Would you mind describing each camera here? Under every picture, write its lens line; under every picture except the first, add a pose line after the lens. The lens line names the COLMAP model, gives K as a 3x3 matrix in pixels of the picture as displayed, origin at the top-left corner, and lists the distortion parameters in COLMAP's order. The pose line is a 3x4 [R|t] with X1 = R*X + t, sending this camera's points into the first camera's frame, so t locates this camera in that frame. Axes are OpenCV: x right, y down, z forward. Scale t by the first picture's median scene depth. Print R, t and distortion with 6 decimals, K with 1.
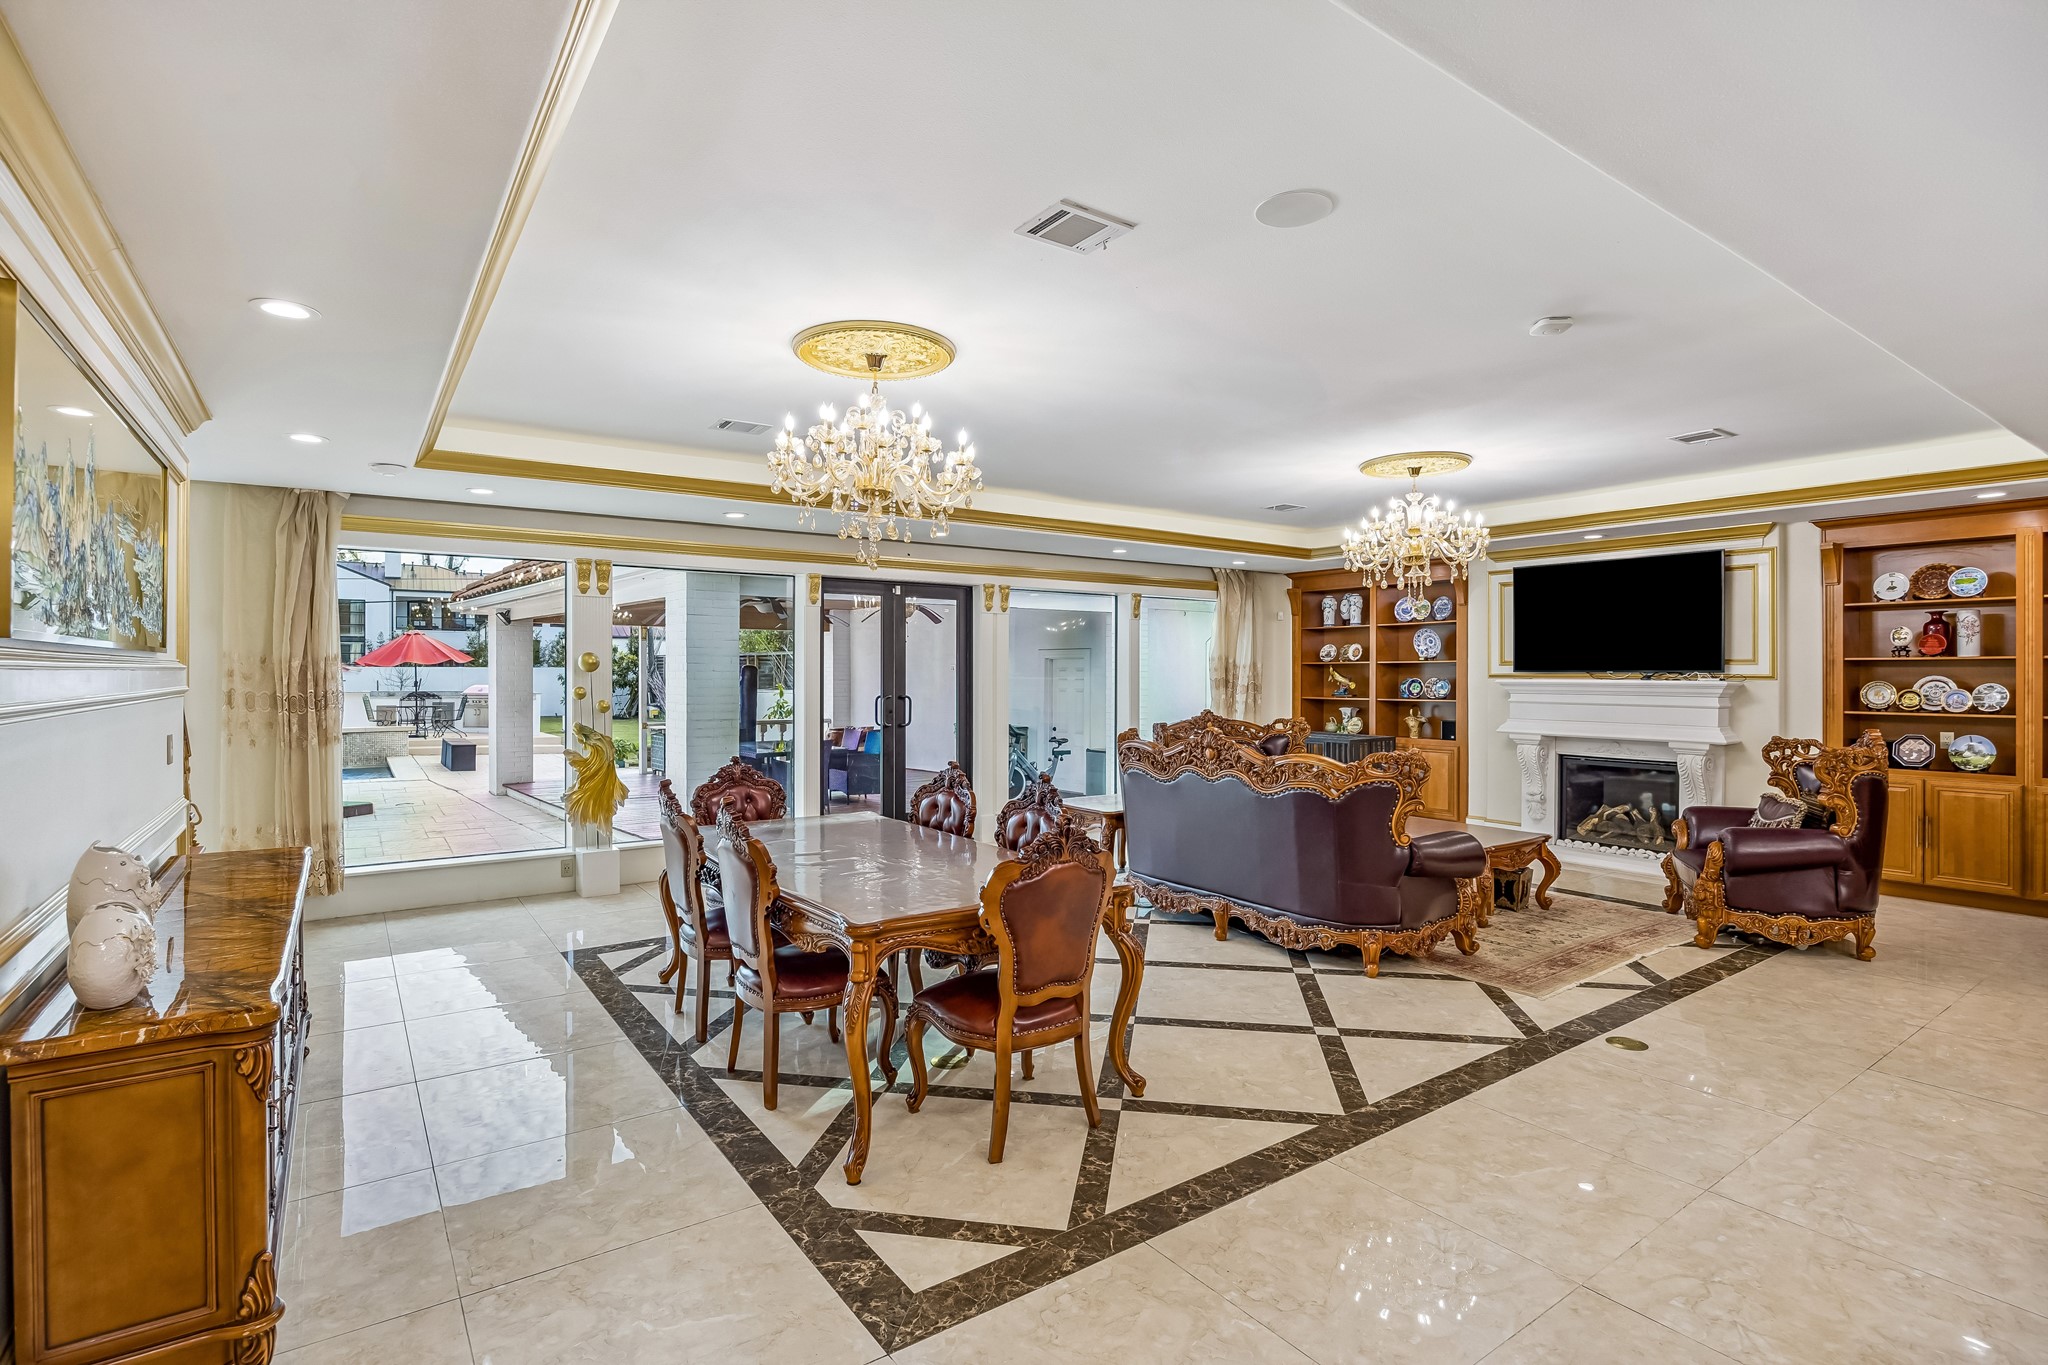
lens RADIAL K [[987.5, 0, 1017.8], [0, 987.5, 677.4], [0, 0, 1]] dist [-0.005855, -0.000056]
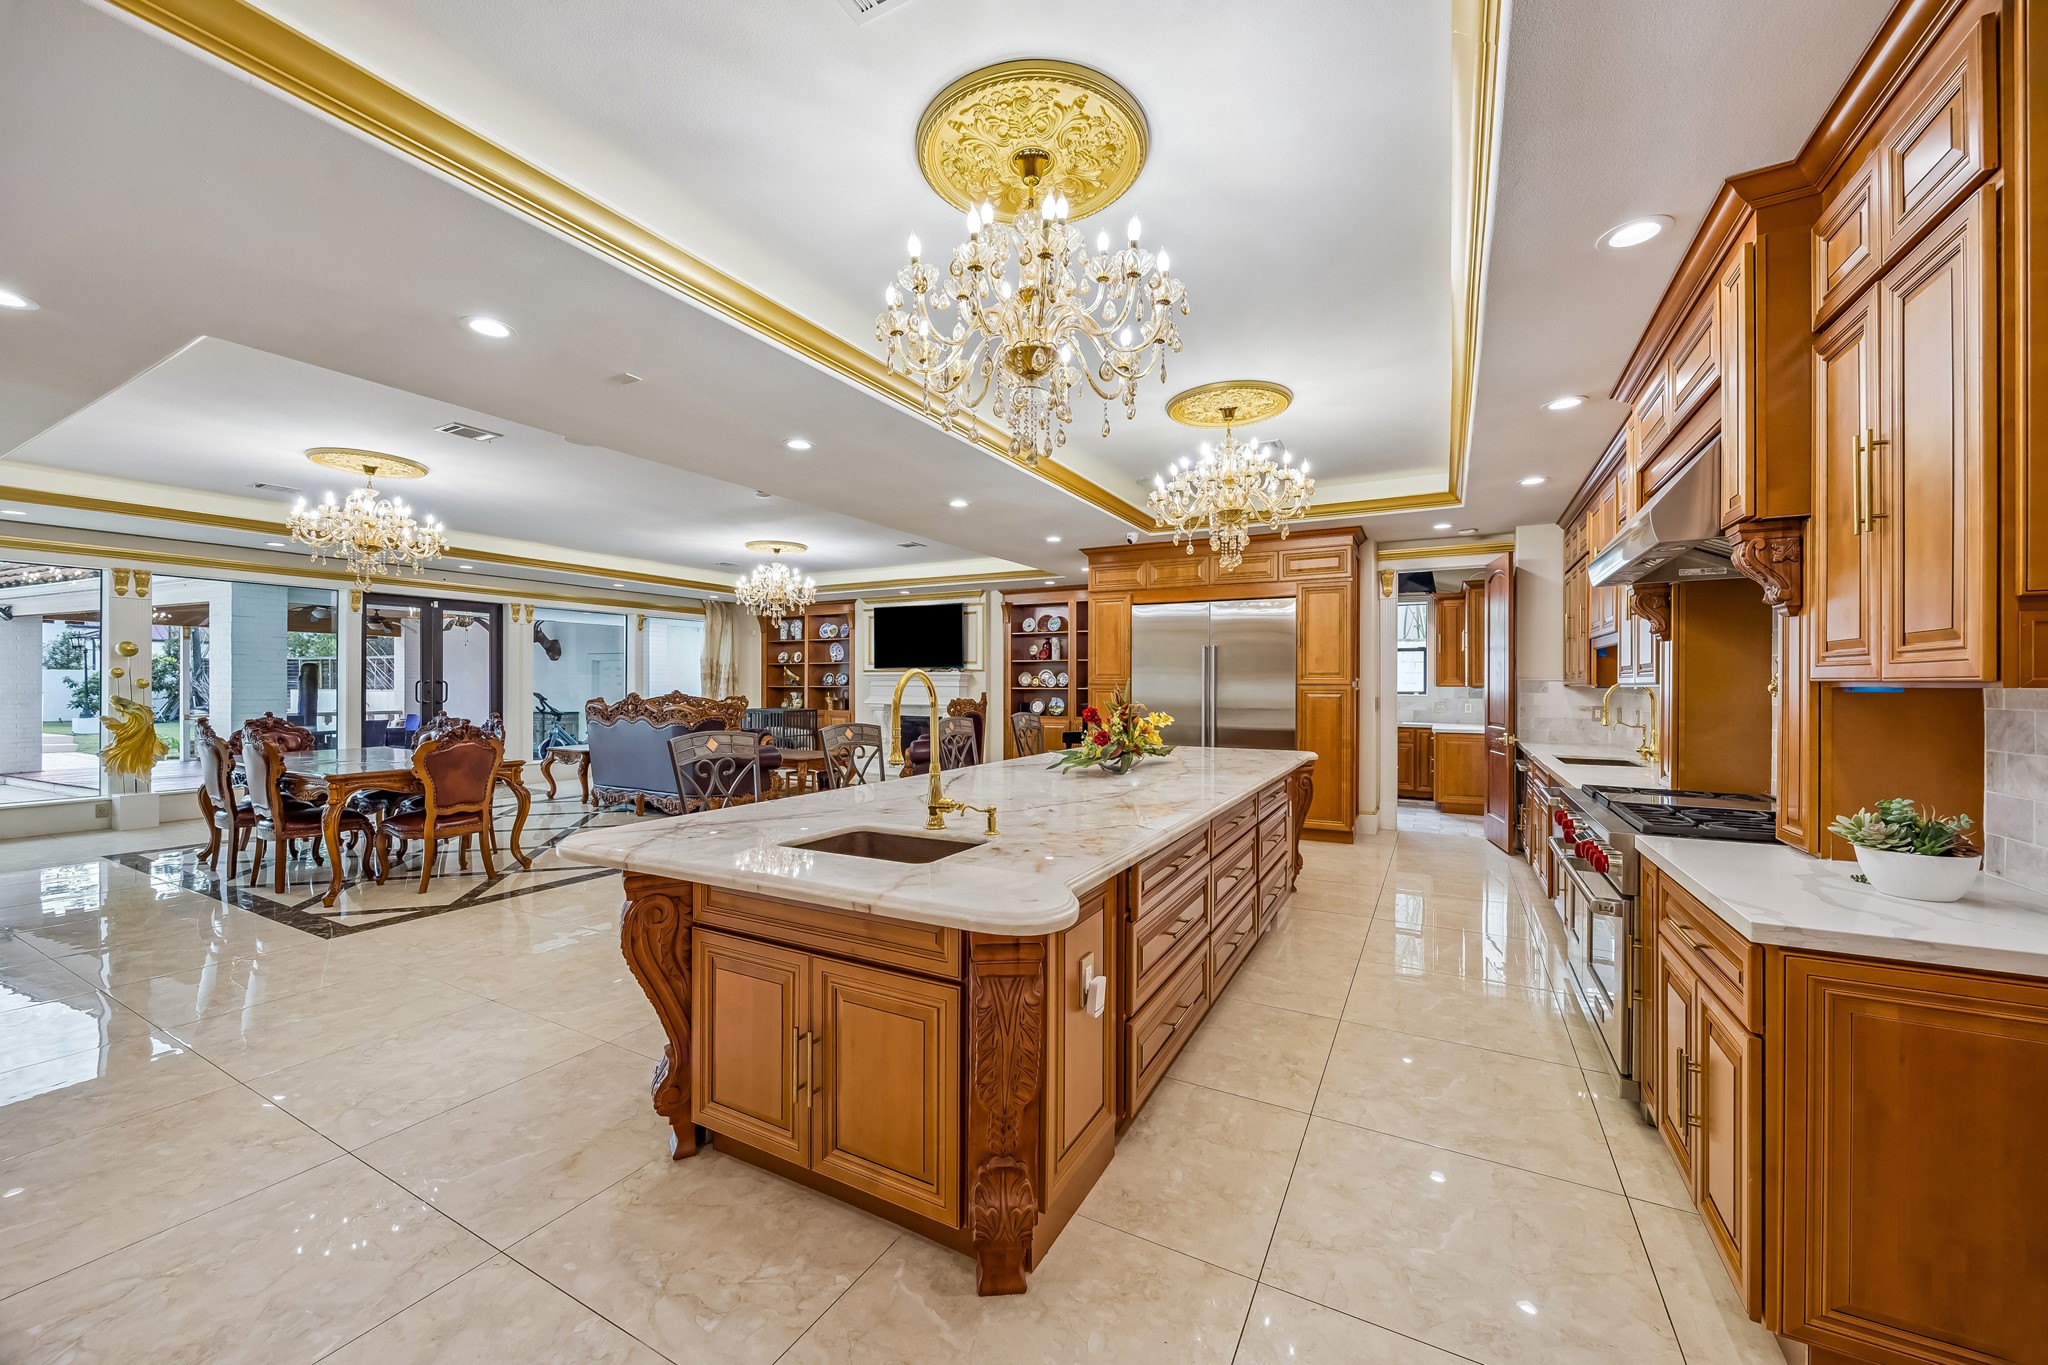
lens RADIAL K [[789.0, 0, 1015.4], [0, 789.0, 685.3], [0, 0, 1]] dist [0.002648, -0.000190]
pose [[0.902191, 0.001329, 0.431335, 0.159277], [-0.000490, 0.999998, -0.002056, 0.031713], [-0.431337, 0.001644, 0.902190, -0.413784]]
